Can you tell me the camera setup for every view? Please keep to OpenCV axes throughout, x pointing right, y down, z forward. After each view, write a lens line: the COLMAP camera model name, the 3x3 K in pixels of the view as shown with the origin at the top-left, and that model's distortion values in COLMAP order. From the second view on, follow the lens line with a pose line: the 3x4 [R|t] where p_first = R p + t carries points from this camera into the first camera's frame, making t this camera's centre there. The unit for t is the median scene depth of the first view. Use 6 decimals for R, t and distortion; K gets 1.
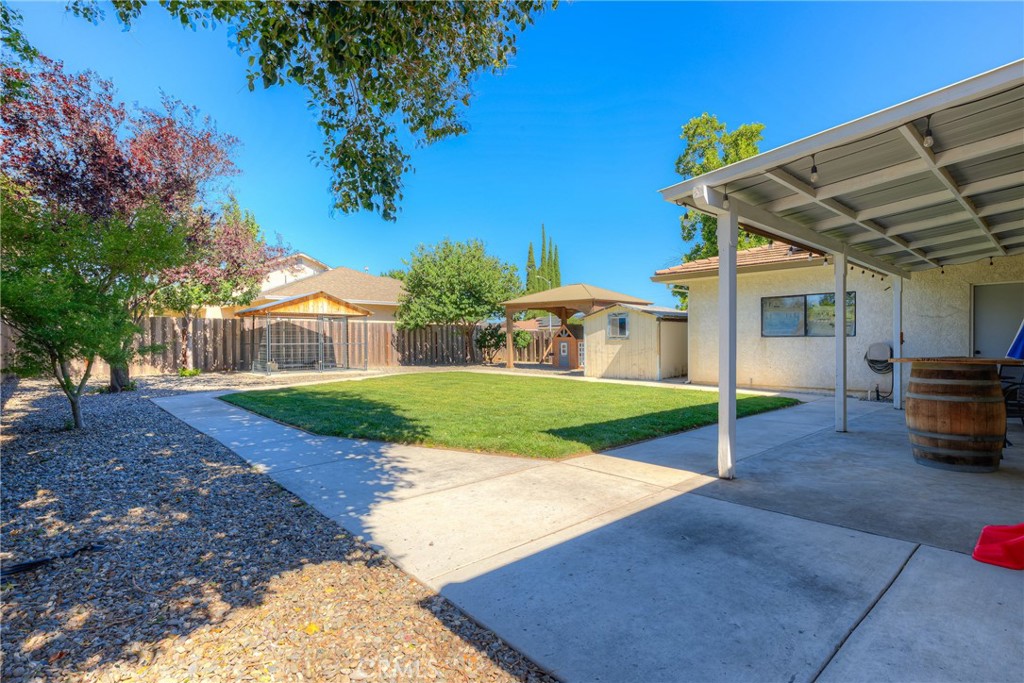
lens RADIAL K [[509.0, 0, 511.1], [0, 509.0, 339.4], [0, 0, 1]] dist [-0.003315, 0.000241]
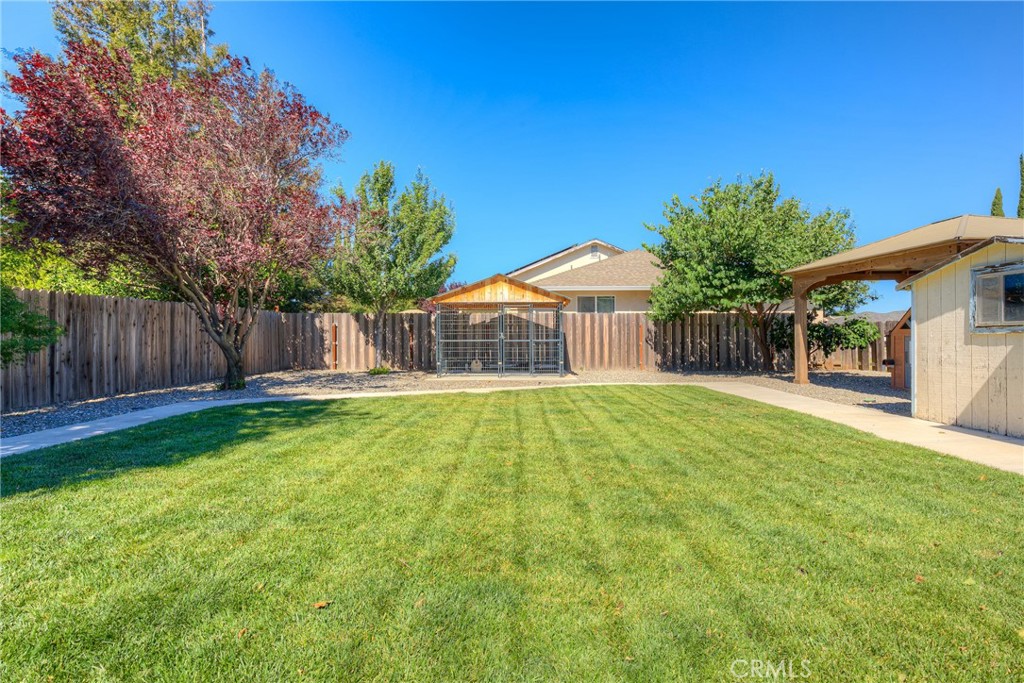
lens RADIAL K [[509.0, 0, 514.7], [0, 509.0, 341.4], [0, 0, 1]] dist [-0.003315, 0.000241]
pose [[0.739208, 0.004200, -0.673464, 0.145150], [0.001782, 0.999965, 0.008192, 0.002980], [0.673475, -0.007256, 0.739175, 0.354137]]
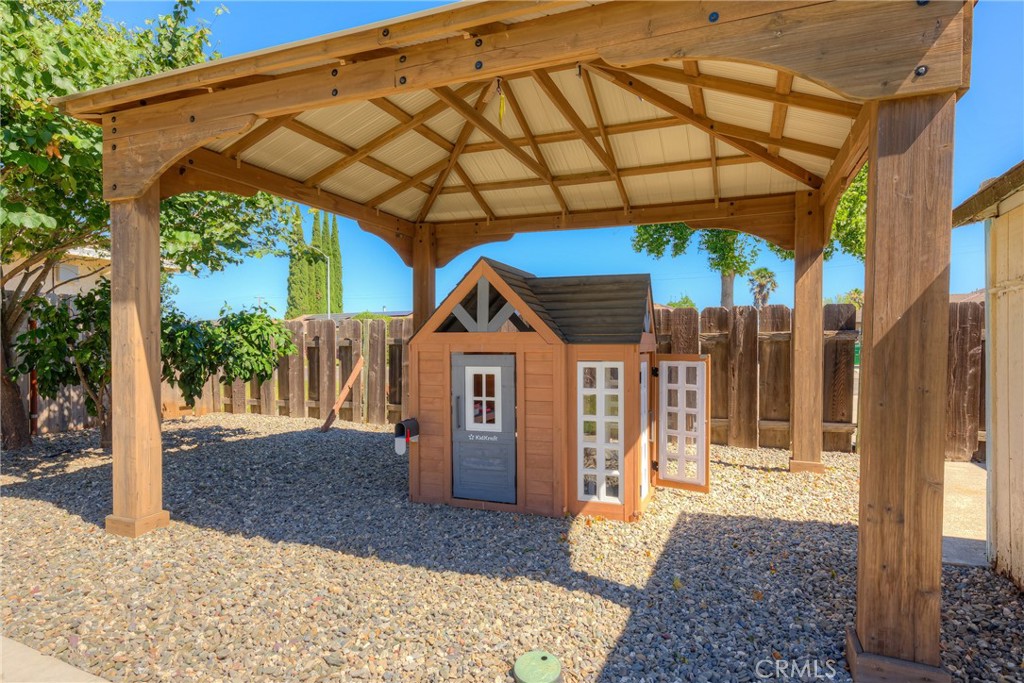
lens RADIAL K [[589.1, 0, 512.3], [0, 589.1, 345.5], [0, 0, 1]] dist [0.006797, 0.000435]
pose [[0.925519, 0.001231, 0.378700, 0.034832], [-0.000727, 0.999999, -0.001474, 0.000125], [-0.378701, 0.001089, 0.925518, 0.785471]]
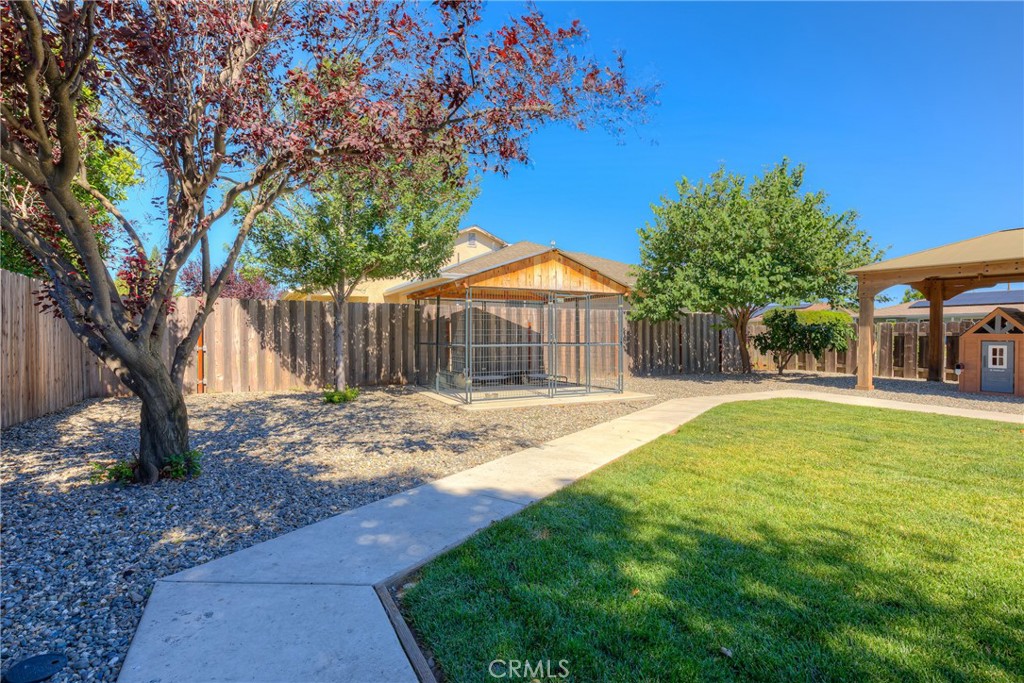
lens RADIAL K [[509.0, 0, 515.5], [0, 509.0, 342.8], [0, 0, 1]] dist [-0.003315, 0.000241]
pose [[0.966223, 0.008347, -0.257572, -0.223375], [-0.003475, 0.999806, 0.019363, -0.003614], [0.257684, -0.017814, 0.966065, 0.378382]]
